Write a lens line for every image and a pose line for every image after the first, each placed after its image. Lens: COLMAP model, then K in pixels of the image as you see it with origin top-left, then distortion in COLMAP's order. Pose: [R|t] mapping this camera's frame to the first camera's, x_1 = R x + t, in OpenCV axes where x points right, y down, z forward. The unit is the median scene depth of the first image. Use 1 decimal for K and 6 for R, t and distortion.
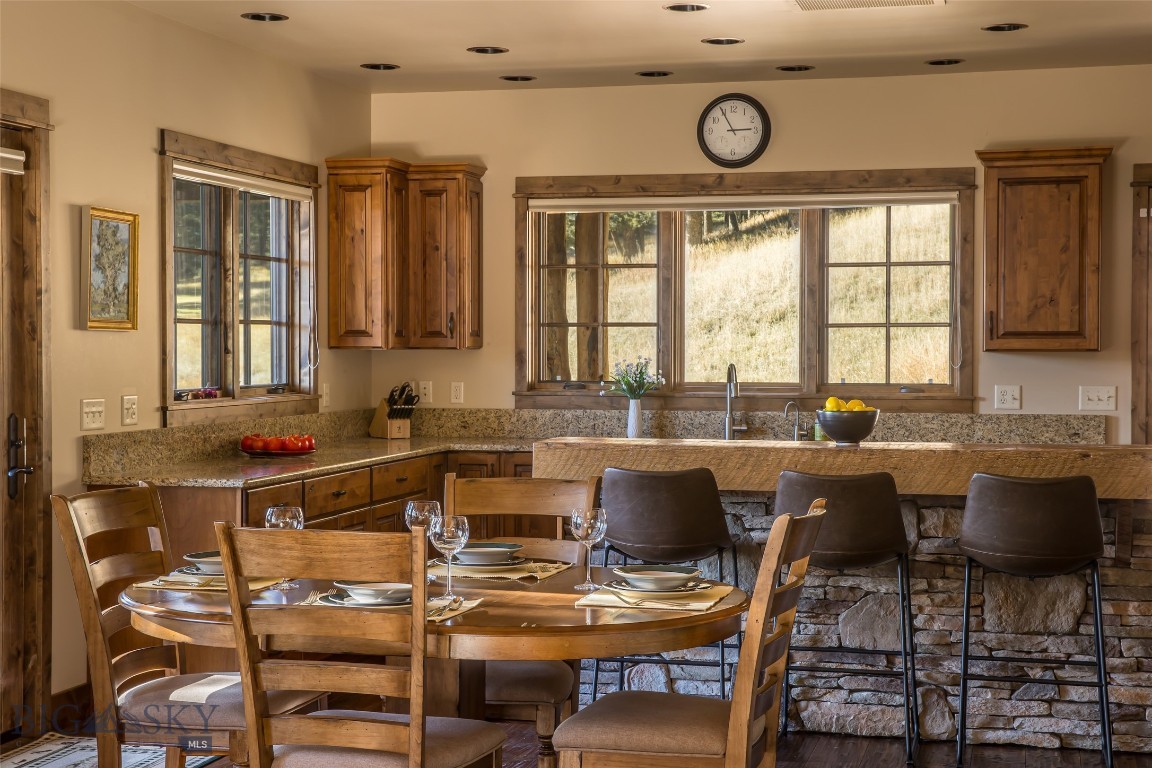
lens RADIAL K [[1921.6, 0, 575.7], [0, 1921.6, 382.4], [0, 0, 1]] dist [0.034737, 0.000000]
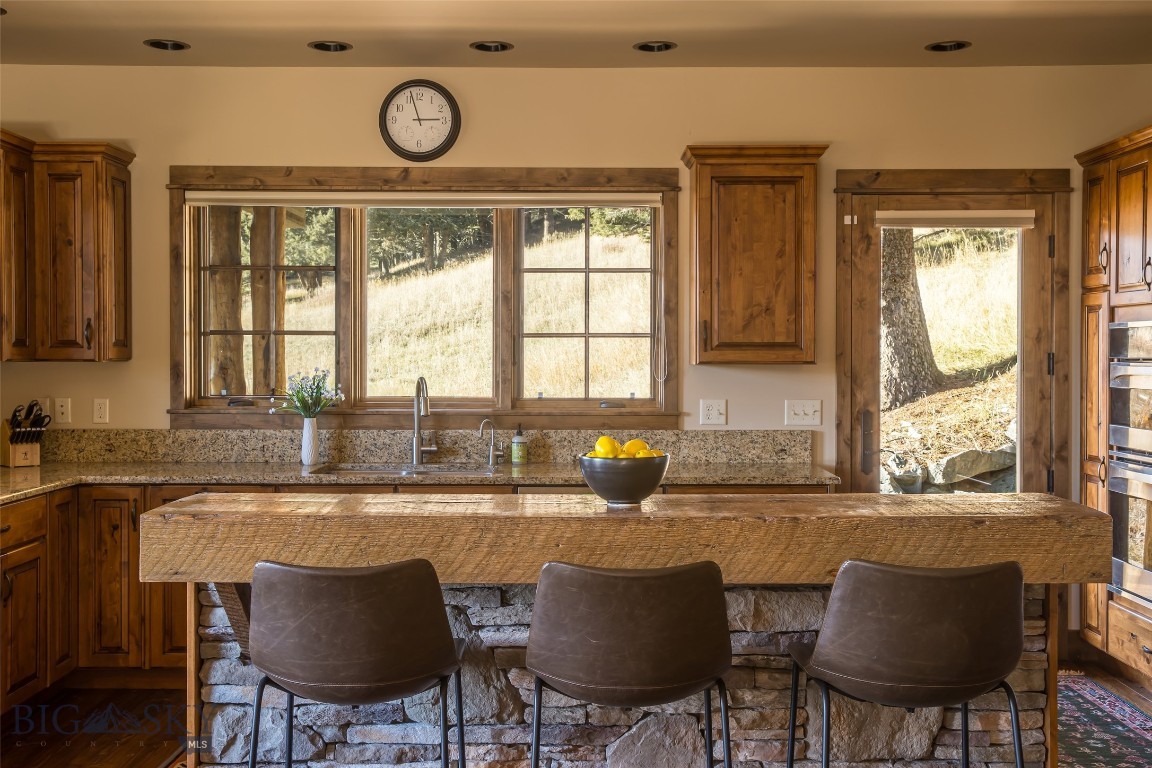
lens RADIAL K [[1236.3, 0, 579.3], [0, 1236.3, 382.8], [0, 0, 1]] dist [0.023549, 0.000000]
pose [[0.971084, -0.004875, 0.238687, 0.015534], [0.003860, 0.999981, 0.004719, -0.009832], [-0.238705, -0.003661, 0.971085, 0.425986]]
